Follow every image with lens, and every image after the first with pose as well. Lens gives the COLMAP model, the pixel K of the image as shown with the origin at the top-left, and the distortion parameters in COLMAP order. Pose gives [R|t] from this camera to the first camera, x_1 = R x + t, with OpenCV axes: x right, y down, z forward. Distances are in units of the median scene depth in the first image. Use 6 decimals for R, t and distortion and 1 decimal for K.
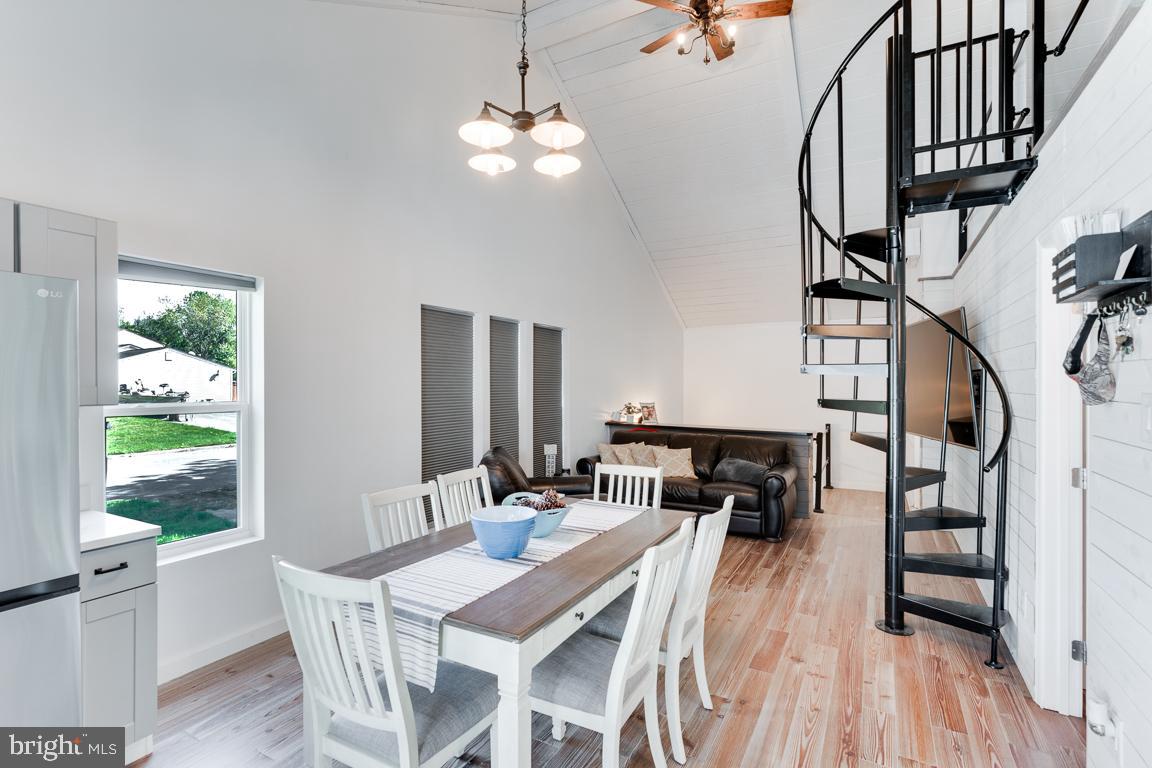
lens RADIAL K [[529.1, 0, 574.6], [0, 529.1, 382.8], [0, 0, 1]] dist [-0.009405, 0.003937]
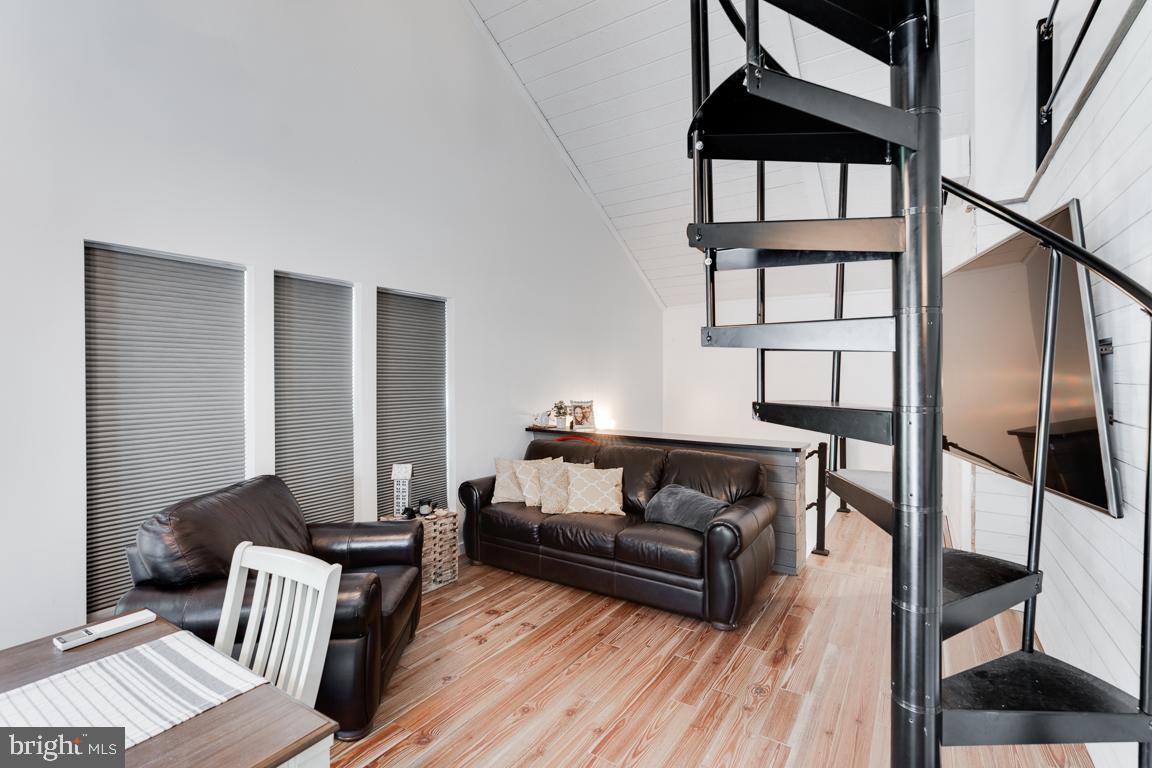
lens RADIAL K [[529.1, 0, 567.5], [0, 529.1, 375.6], [0, 0, 1]] dist [-0.009405, 0.003937]
pose [[0.997812, -0.003098, -0.066037, 0.231488], [0.002924, 0.999992, -0.002736, 0.005208], [0.066045, 0.002537, 0.997813, 0.363852]]
